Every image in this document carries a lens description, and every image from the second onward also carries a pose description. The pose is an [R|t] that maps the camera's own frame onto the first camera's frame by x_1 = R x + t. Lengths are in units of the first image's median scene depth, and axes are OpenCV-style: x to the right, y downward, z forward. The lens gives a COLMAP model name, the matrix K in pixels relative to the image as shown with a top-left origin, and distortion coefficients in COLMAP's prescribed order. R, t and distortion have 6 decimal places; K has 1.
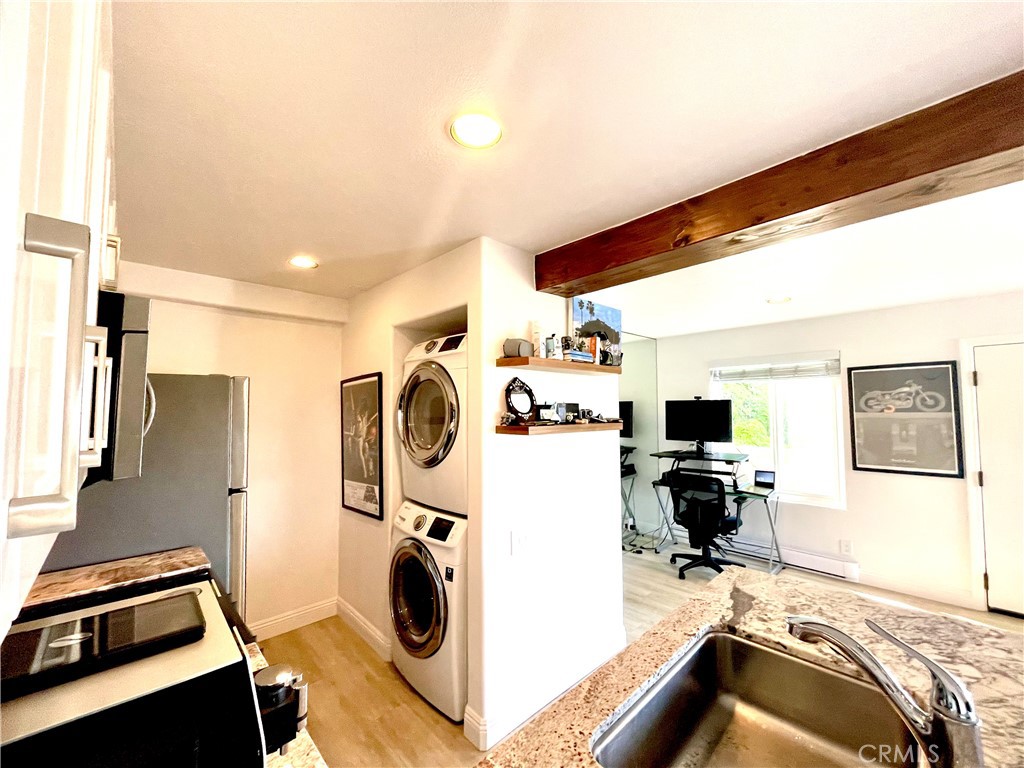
lens RADIAL K [[411.7, 0, 513.7], [0, 411.7, 386.9], [0, 0, 1]] dist [0.001222, -0.000129]
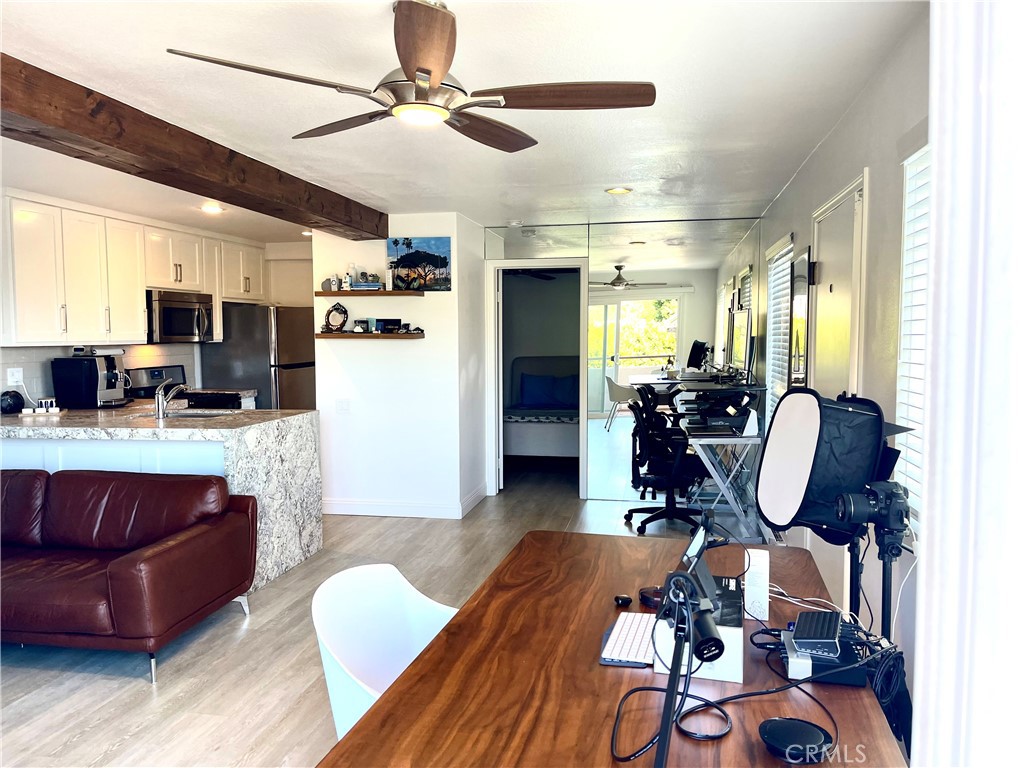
lens RADIAL K [[764.4, 0, 509.6], [0, 764.4, 386.2], [0, 0, 1]] dist [0.068134, -0.077896]
pose [[0.565487, 0.065964, -0.822115, 2.299114], [0.044423, 0.992913, 0.110225, -0.000548], [0.823560, -0.098852, 0.558549, -0.101848]]
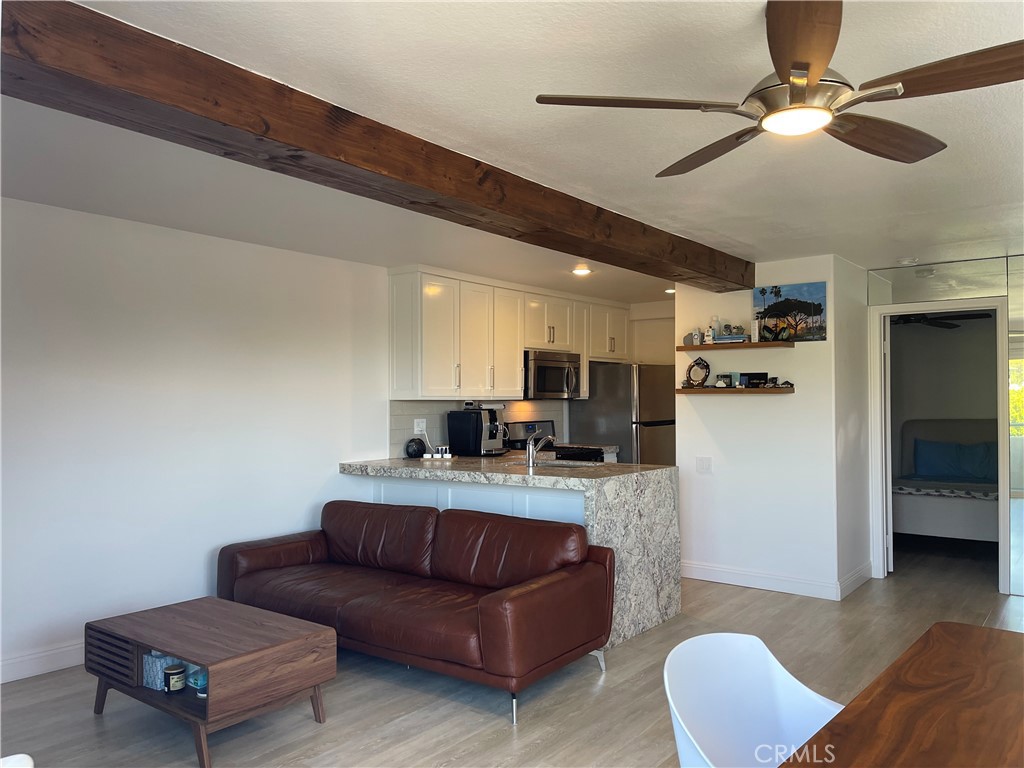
lens RADIAL K [[764.4, 0, 512.2], [0, 764.4, 386.6], [0, 0, 1]] dist [0.068134, -0.077896]
pose [[0.140358, -0.006021, -0.990082, 2.231923], [0.057269, 0.998357, 0.002048, 0.032477], [0.988443, -0.056989, 0.140472, -0.072803]]
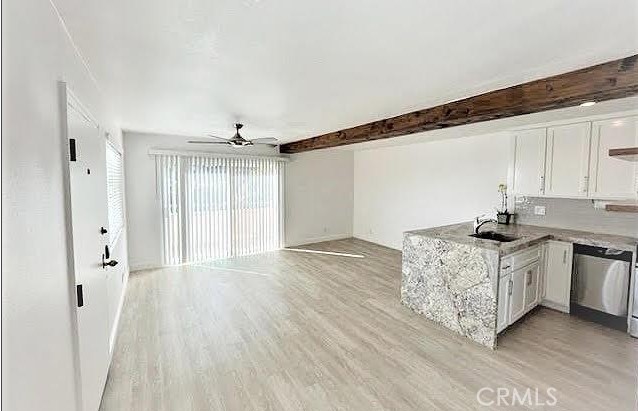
lens RADIAL K [[259.5, 0, 319.1], [0, 259.5, 200.5], [0, 0, 1]] dist [-0.000393, -0.000023]
pose [[-0.984344, -0.018337, 0.175300, 0.816752], [-0.016144, 0.999773, 0.013928, 0.076911], [-0.175516, 0.010880, -0.984416, 1.668412]]
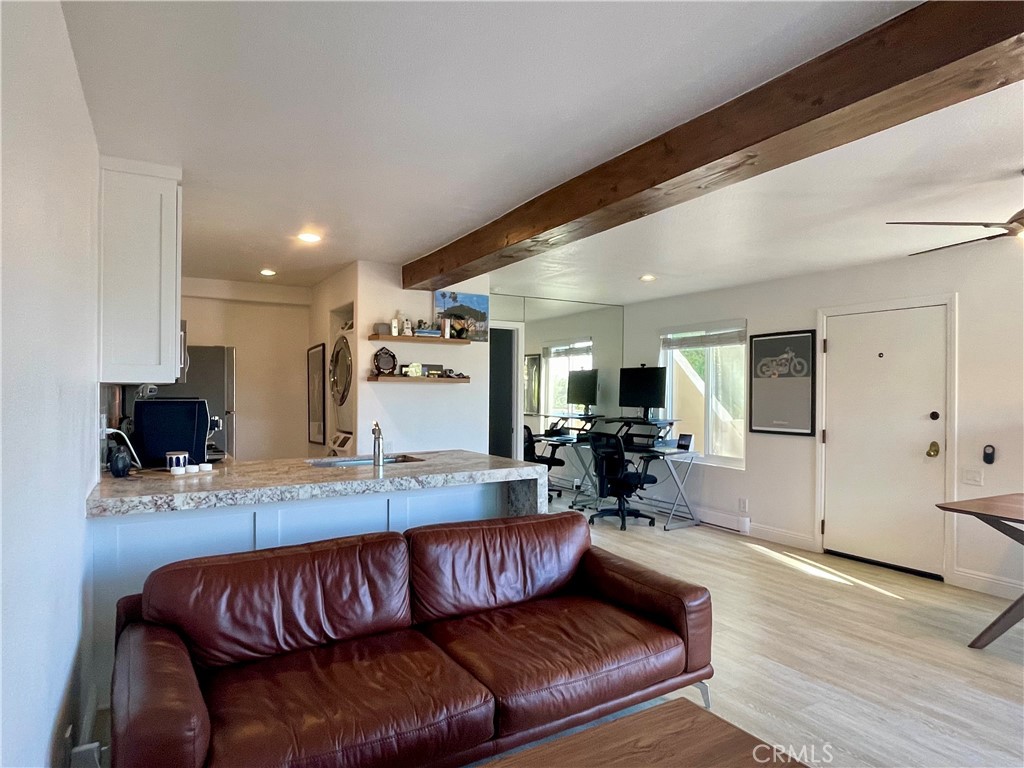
lens RADIAL K [[613.2, 0, 513.9], [0, 613.2, 386.3], [0, 0, 1]] dist [0.008854, -0.000164]
pose [[0.972653, 0.012085, -0.231948, 0.859027], [-0.001082, 0.998870, 0.047504, 0.012432], [0.232260, -0.045954, 0.971568, -0.974051]]
